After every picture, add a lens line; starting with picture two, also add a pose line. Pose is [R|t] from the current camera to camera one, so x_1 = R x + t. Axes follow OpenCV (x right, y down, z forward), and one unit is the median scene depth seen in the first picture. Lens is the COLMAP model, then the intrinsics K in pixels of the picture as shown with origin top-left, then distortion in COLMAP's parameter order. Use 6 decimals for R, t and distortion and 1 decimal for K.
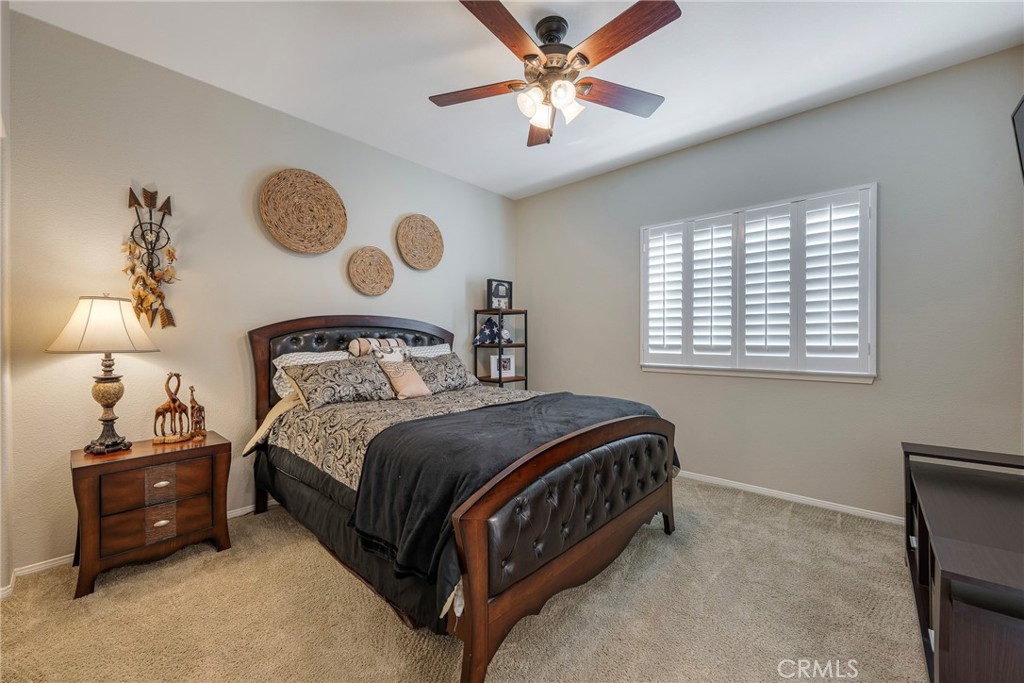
lens RADIAL K [[419.0, 0, 519.5], [0, 419.0, 342.8], [0, 0, 1]] dist [-0.002061, -0.000287]
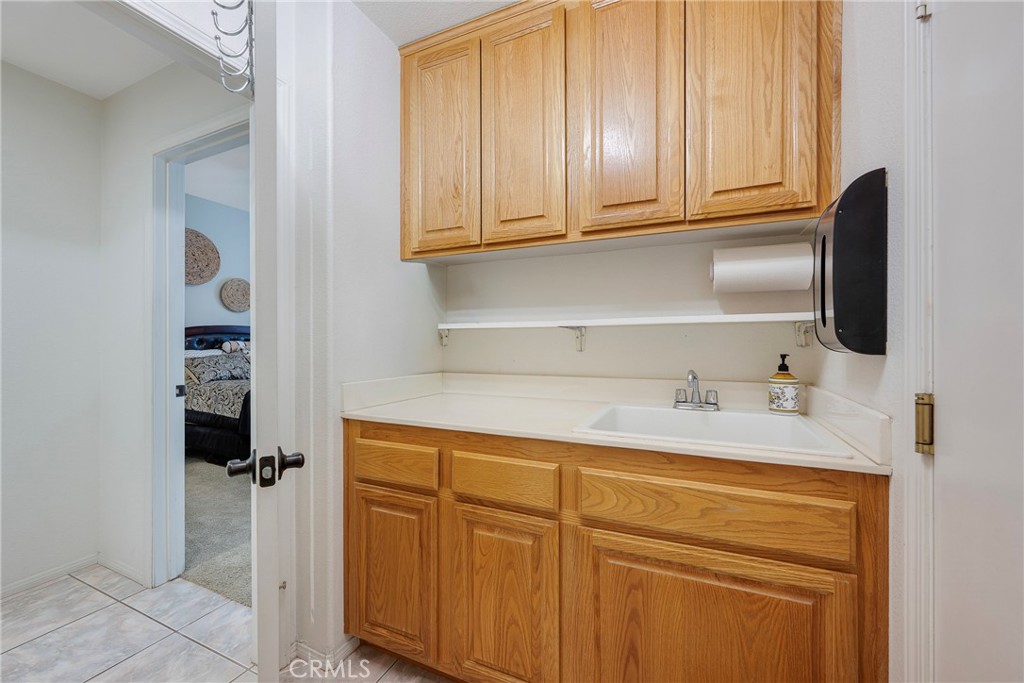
lens RADIAL K [[419.0, 0, 519.5], [0, 419.0, 342.8], [0, 0, 1]] dist [-0.002061, -0.000287]
pose [[0.957717, -0.001416, 0.287707, 0.188074], [0.003867, 0.999961, -0.007951, 0.012328], [-0.287684, 0.008728, 0.957686, -0.769610]]
